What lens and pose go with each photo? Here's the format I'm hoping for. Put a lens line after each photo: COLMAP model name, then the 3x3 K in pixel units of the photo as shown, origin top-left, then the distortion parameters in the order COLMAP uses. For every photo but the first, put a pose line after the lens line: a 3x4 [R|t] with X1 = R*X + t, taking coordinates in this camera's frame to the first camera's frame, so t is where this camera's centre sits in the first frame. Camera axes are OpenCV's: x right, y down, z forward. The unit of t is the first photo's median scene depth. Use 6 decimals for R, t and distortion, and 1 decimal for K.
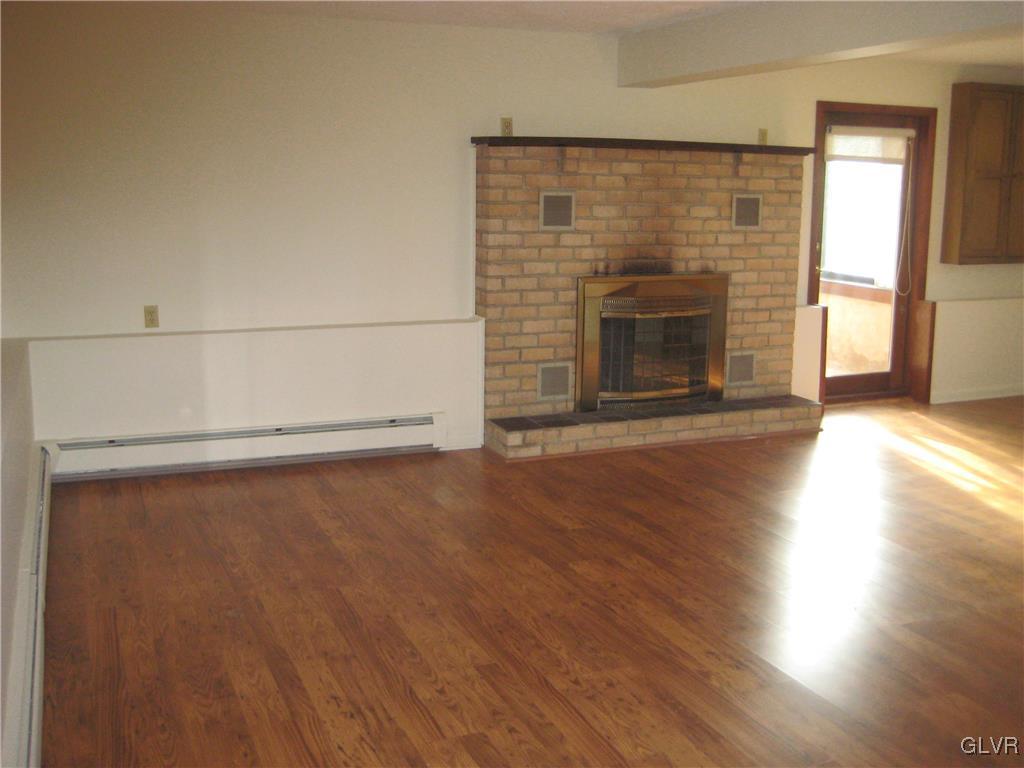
lens RADIAL K [[1036.9, 0, 512.0], [0, 1036.9, 384.0], [0, 0, 1]] dist [-0.100950, 0.003619]
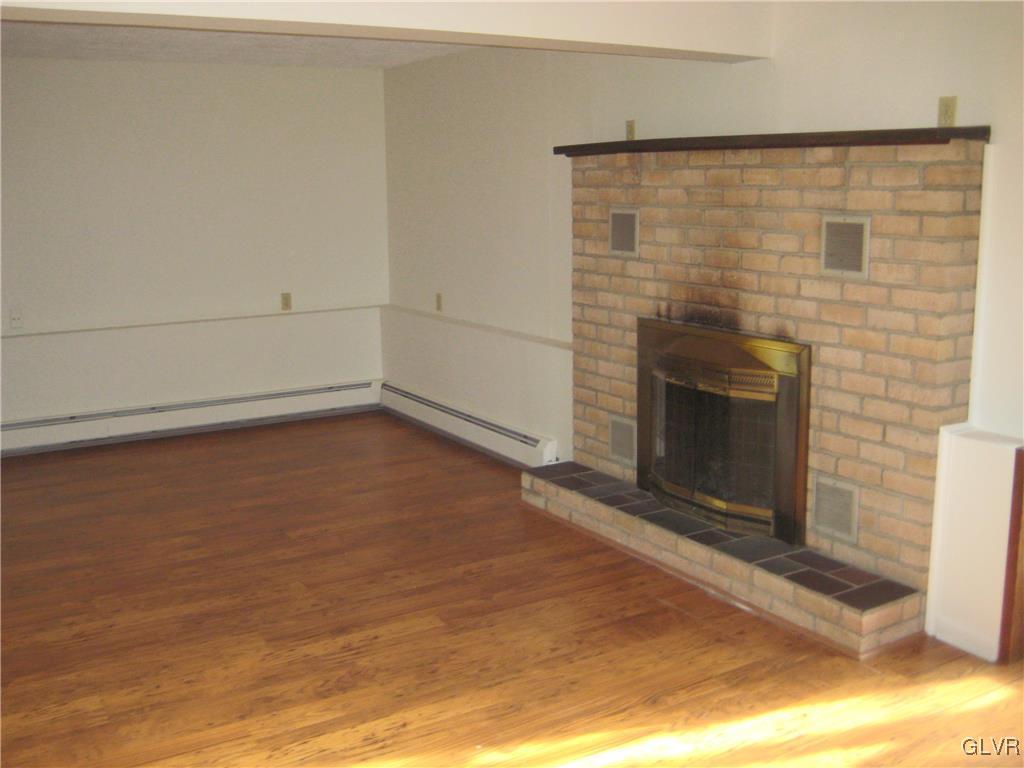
lens RADIAL K [[1095.7, 0, 512.0], [0, 1095.7, 384.0], [0, 0, 1]] dist [-0.083998, 0.014392]
pose [[0.148738, 0.173995, -0.973449, 0.832395], [-0.169724, 0.974283, 0.148211, -0.153630], [0.974203, 0.143174, 0.174444, 0.733786]]
